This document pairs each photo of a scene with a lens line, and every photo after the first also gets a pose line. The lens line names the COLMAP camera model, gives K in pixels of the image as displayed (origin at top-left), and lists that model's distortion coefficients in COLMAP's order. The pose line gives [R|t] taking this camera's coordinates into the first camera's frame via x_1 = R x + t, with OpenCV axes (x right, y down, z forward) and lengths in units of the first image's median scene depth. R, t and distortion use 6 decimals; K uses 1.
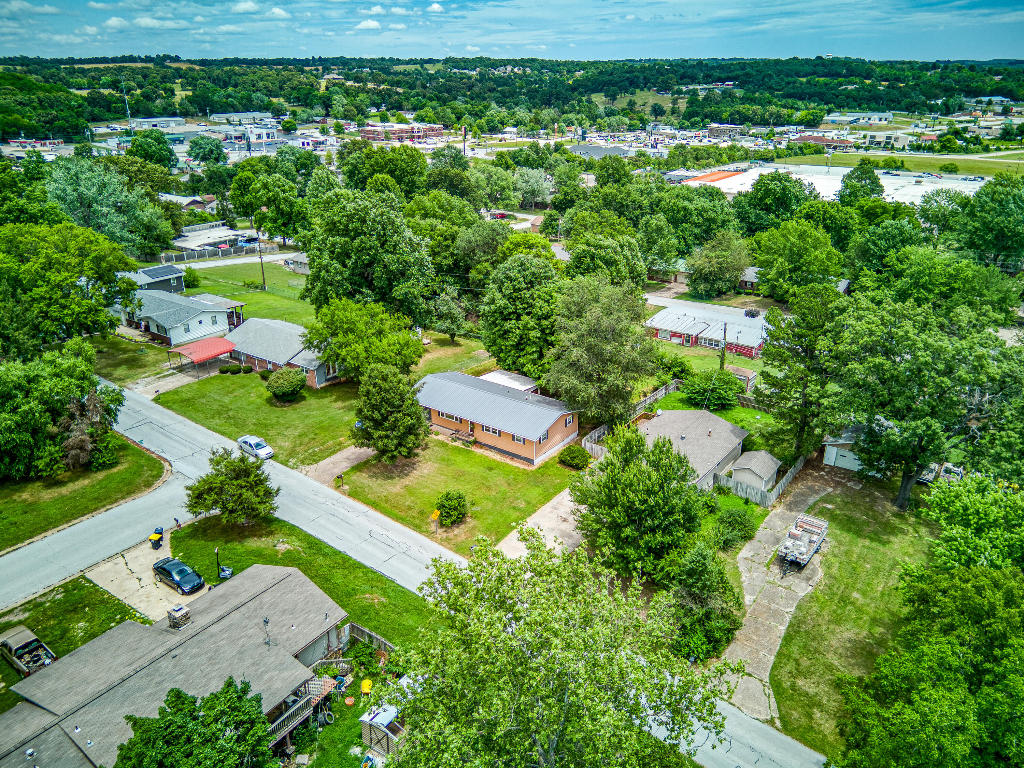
lens RADIAL K [[715.7, 0, 512.0], [0, 715.7, 384.0], [0, 0, 1]] dist [0.057594, -0.047679]
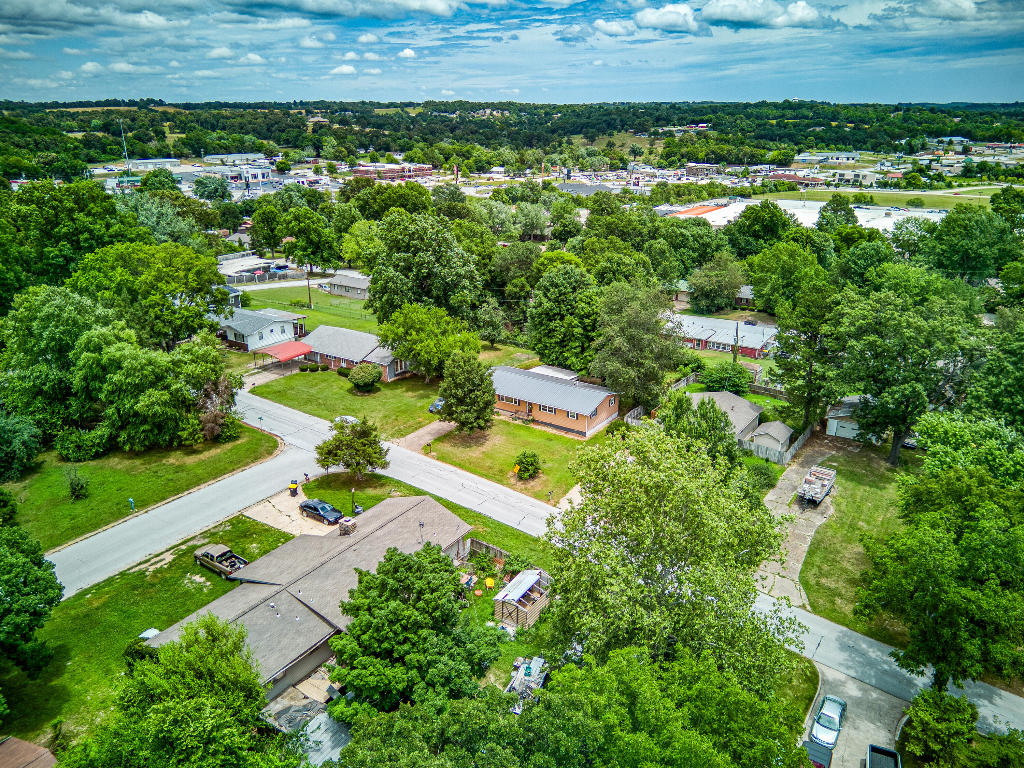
lens RADIAL K [[715.7, 0, 512.0], [0, 715.7, 384.0], [0, 0, 1]] dist [0.057594, -0.047679]
pose [[0.999561, -0.011934, 0.027103, -0.081085], [0.013293, 0.998633, -0.050542, 0.055431], [-0.026463, 0.050880, 0.998354, -0.123062]]
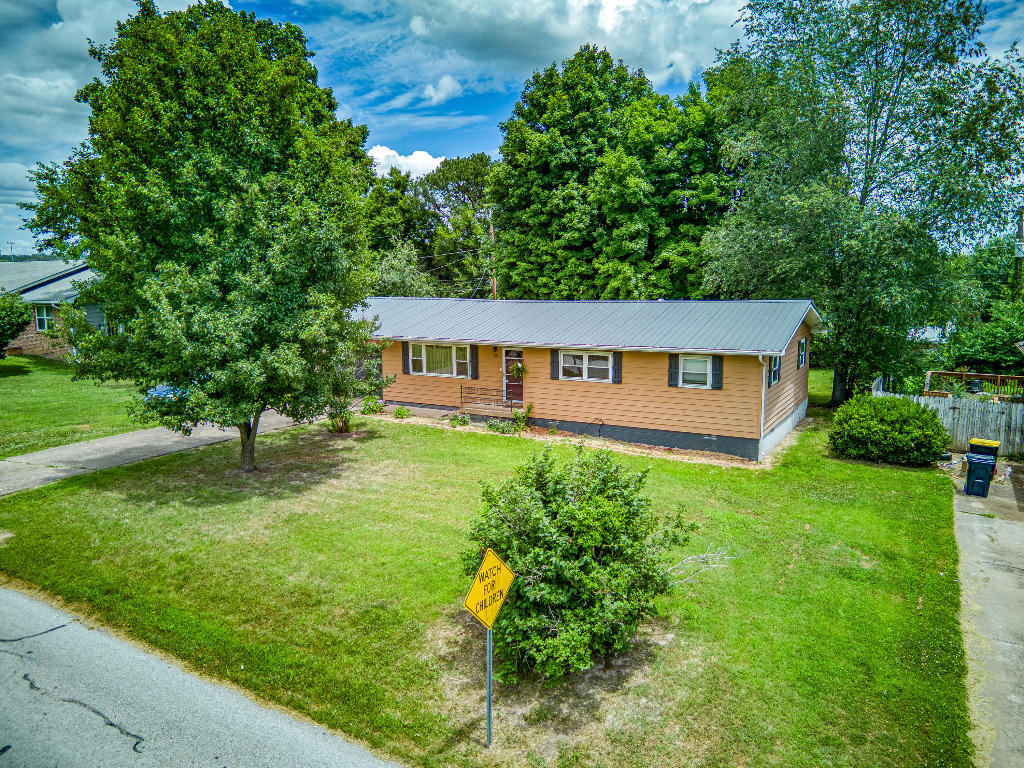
lens RADIAL K [[715.7, 0, 512.0], [0, 715.7, 384.0], [0, 0, 1]] dist [0.057594, -0.047679]
pose [[0.993115, -0.022822, 0.114900, -0.065373], [0.051087, 0.967031, -0.249482, 0.099460], [-0.105418, 0.253635, 0.961539, 0.477602]]
